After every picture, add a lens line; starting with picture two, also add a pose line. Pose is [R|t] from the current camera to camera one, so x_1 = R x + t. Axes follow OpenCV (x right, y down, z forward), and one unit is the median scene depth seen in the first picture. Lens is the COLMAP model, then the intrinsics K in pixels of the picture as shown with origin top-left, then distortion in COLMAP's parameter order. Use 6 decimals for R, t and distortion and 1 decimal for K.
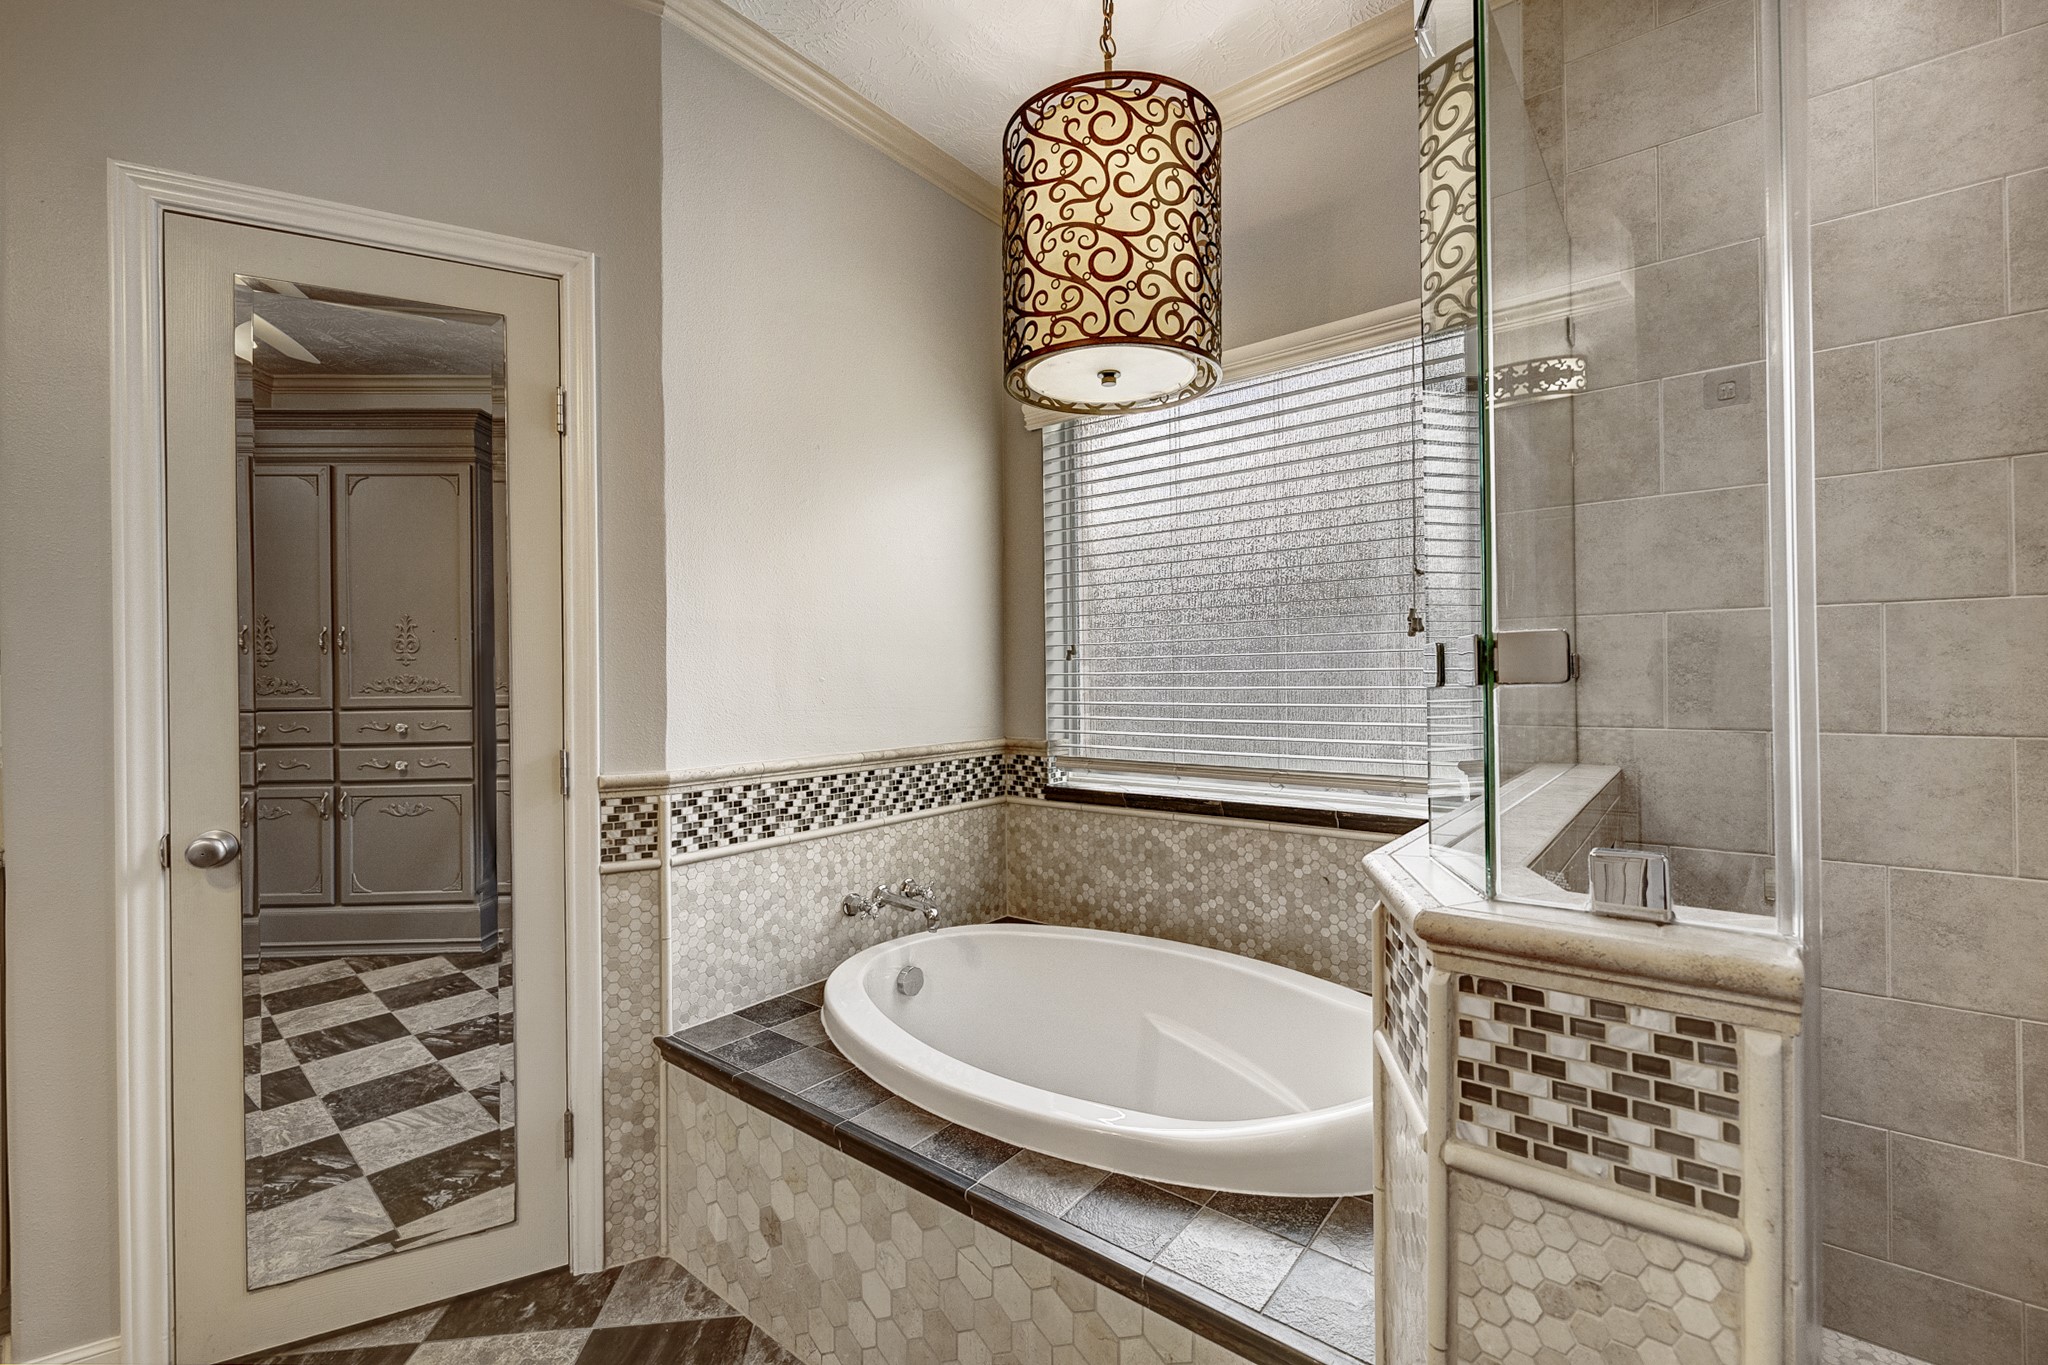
lens RADIAL K [[863.7, 0, 1030.3], [0, 863.7, 674.6], [0, 0, 1]] dist [-0.000272, 0.000142]
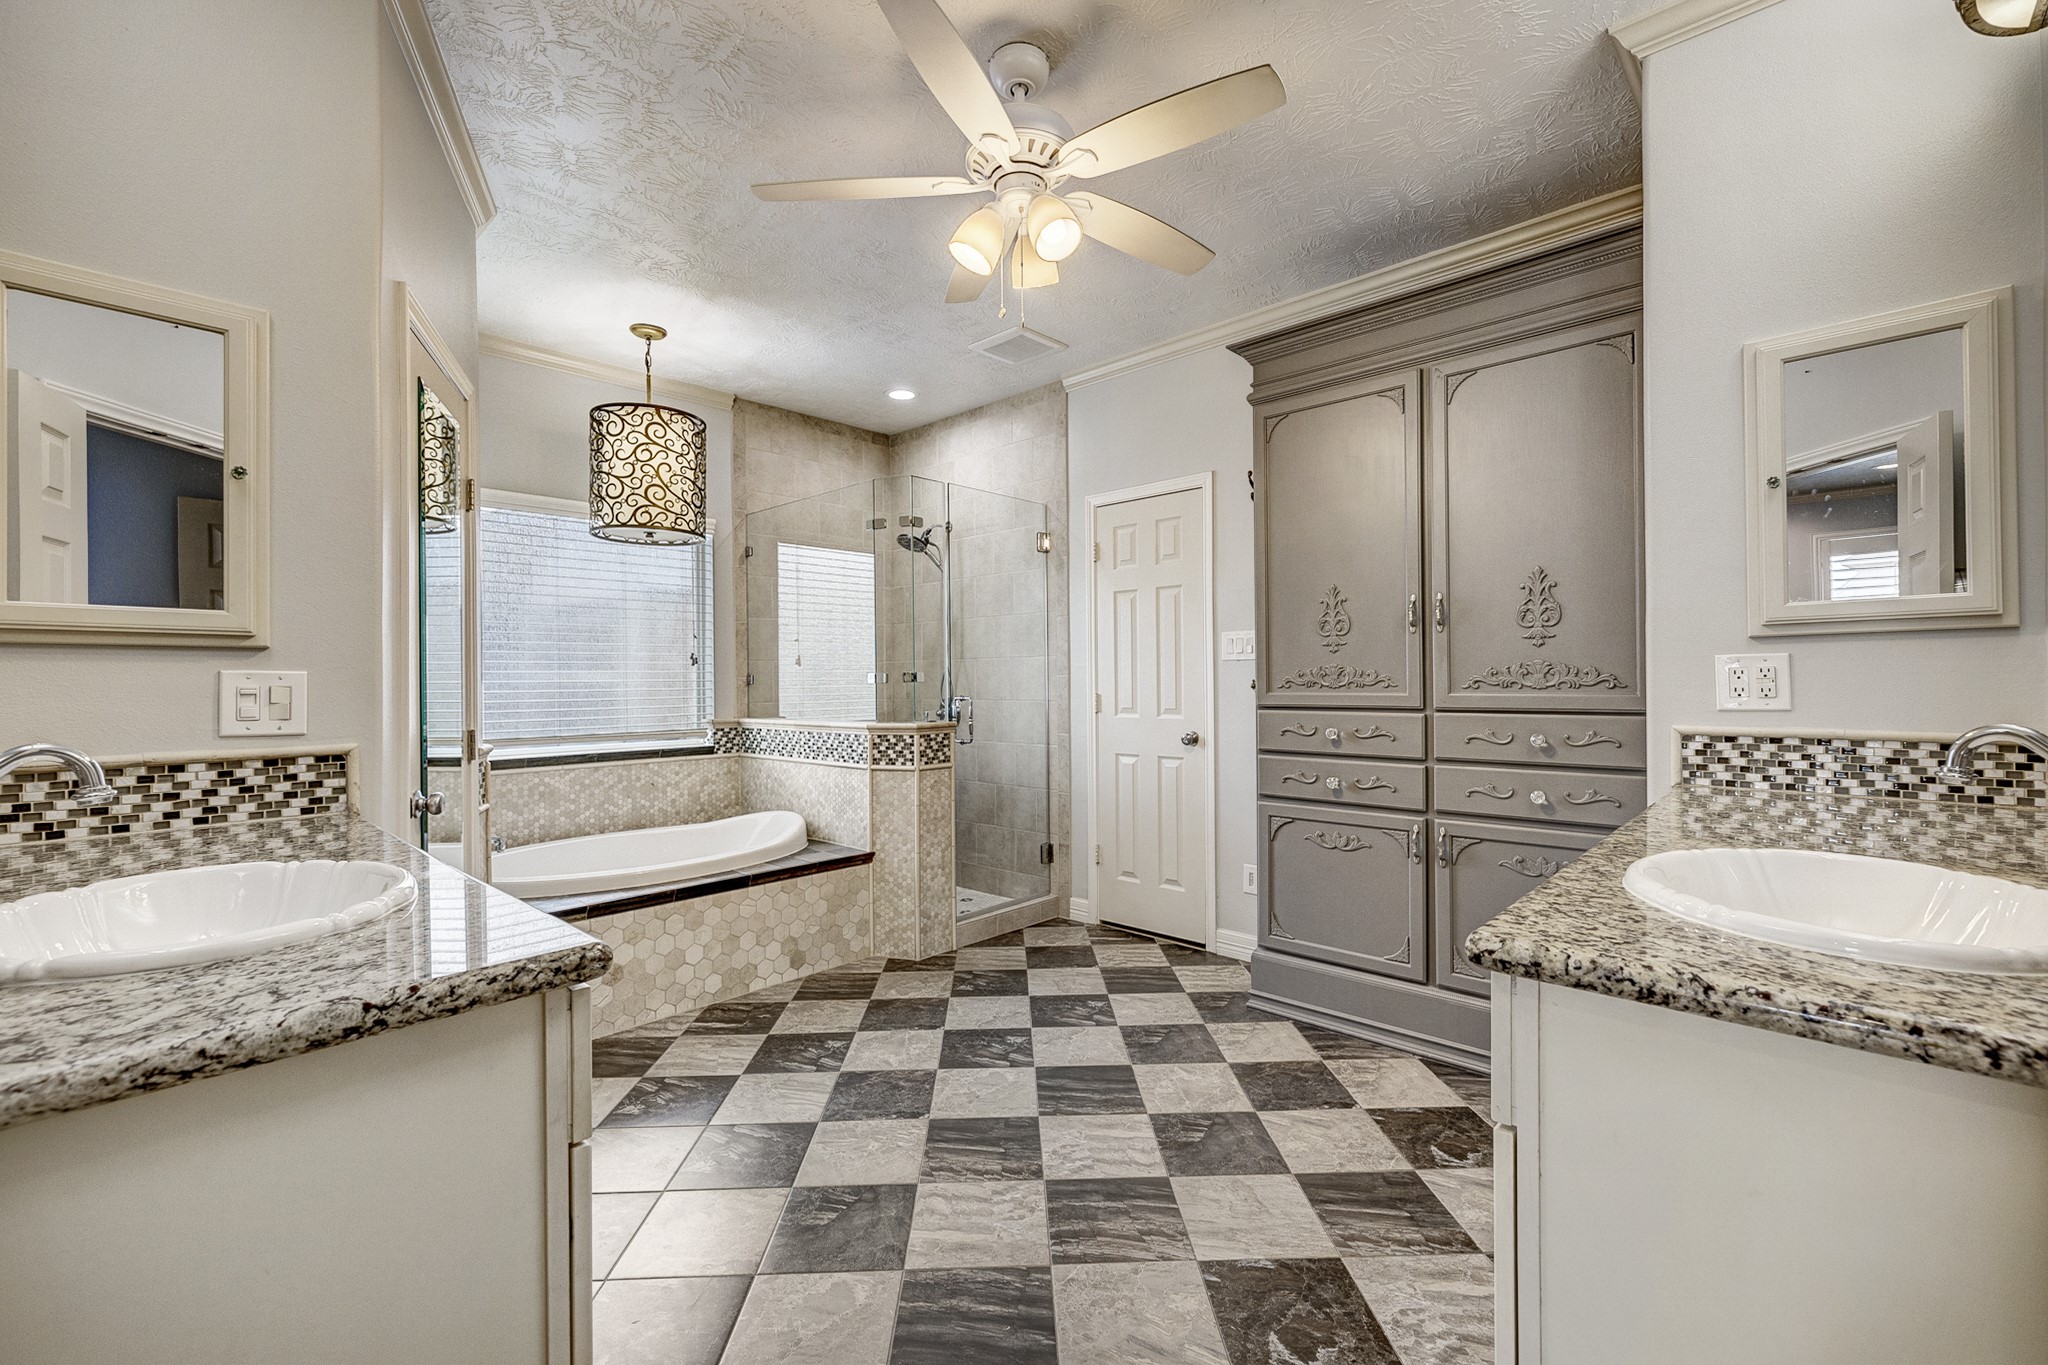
lens RADIAL K [[863.7, 0, 1030.3], [0, 863.7, 674.6], [0, 0, 1]] dist [-0.000272, 0.000142]
pose [[0.075229, 0.017771, 0.997008, -1.417079], [0.006335, 0.999812, -0.018299, 0.020623], [-0.997146, 0.007693, 0.075102, -0.029707]]
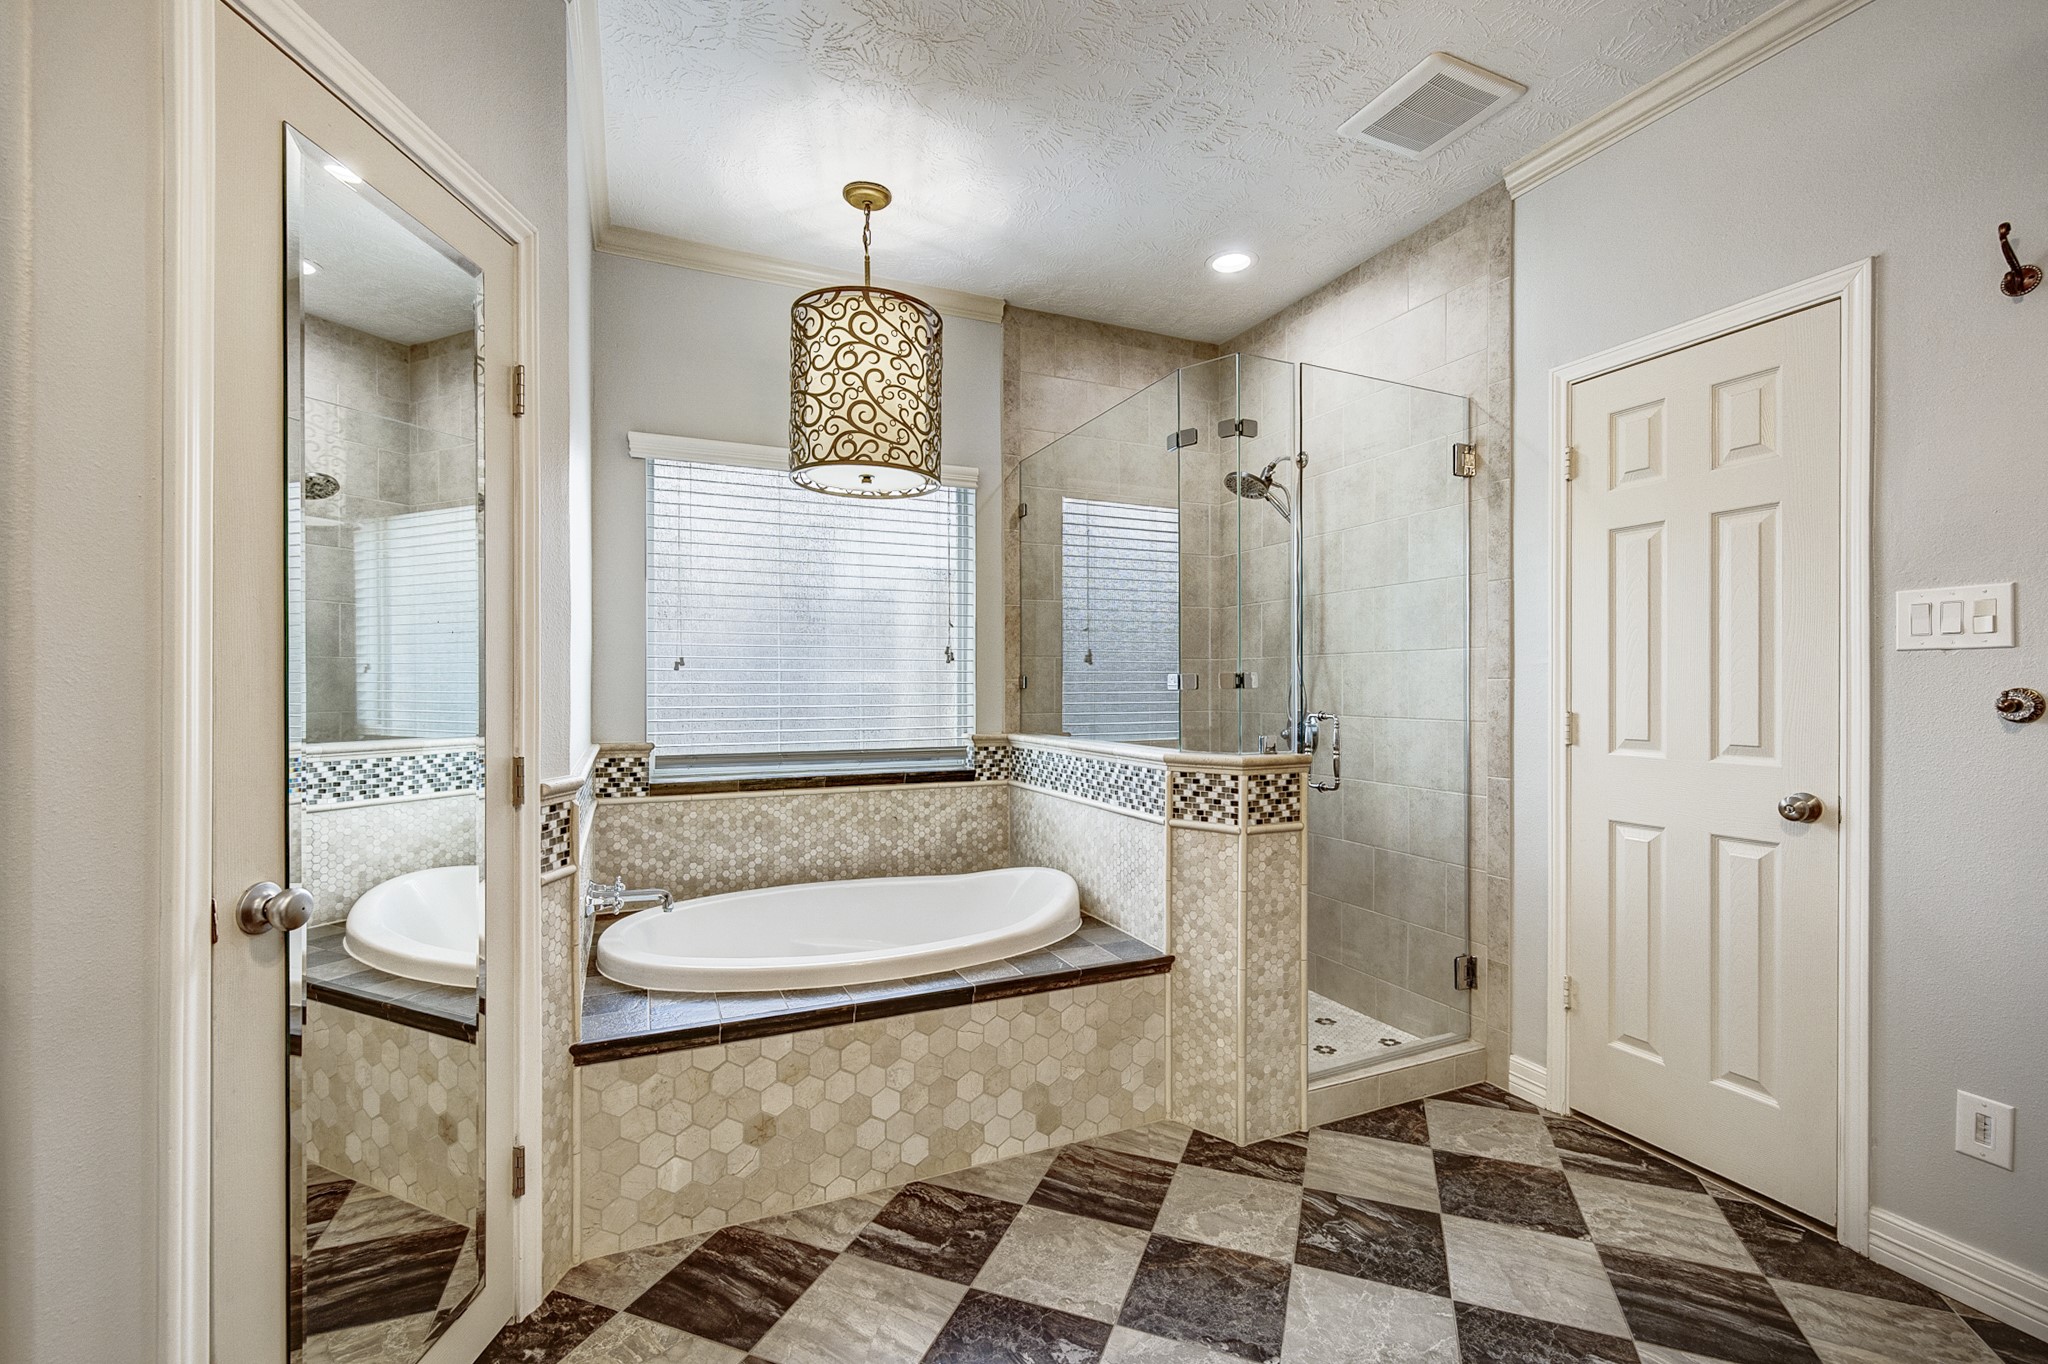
lens RADIAL K [[882.0, 0, 1027.5], [0, 882.0, 686.3], [0, 0, 1]] dist [-0.002026, -0.000061]
pose [[0.456316, 0.010902, 0.889751, -0.842234], [-0.007400, 0.999937, -0.008457, 0.011636], [-0.889787, -0.002725, 0.456368, 0.062180]]
